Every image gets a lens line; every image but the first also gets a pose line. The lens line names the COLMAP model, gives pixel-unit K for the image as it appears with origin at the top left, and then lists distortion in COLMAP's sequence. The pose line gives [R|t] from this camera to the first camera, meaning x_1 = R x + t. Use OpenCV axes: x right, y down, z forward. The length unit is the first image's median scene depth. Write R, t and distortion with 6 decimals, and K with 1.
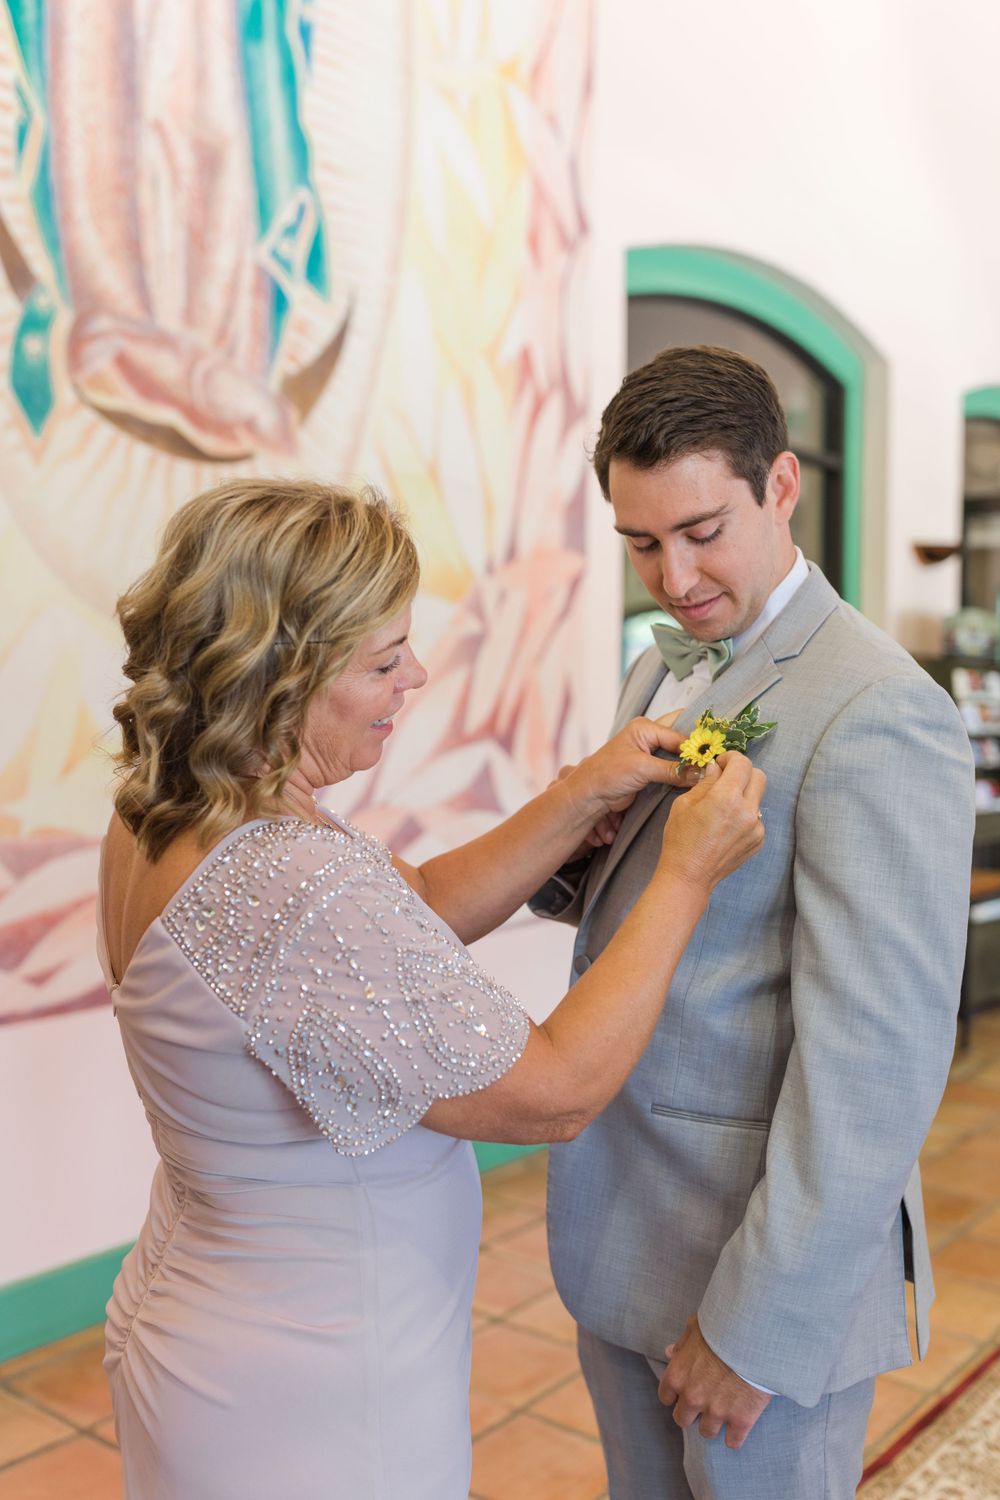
lens RADIAL K [[1496.7, 0, 507.2], [0, 1496.7, 709.3], [0, 0, 1]] dist [-0.006404, -0.018999]
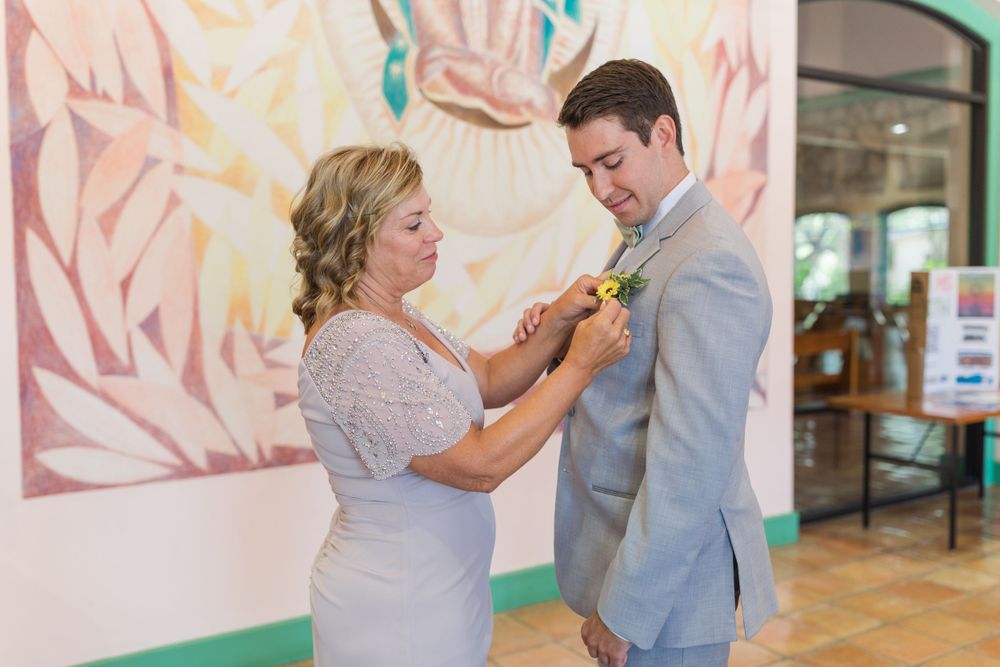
lens RADIAL K [[978.9, 0, 500.0], [0, 978.9, 333.5], [0, 0, 1]] dist [0.013833, -0.034402]
pose [[0.943650, 0.015120, -0.330598, 0.397914], [0.003866, 0.998384, 0.056696, 0.011486], [0.330921, -0.054780, 0.942067, -0.156737]]
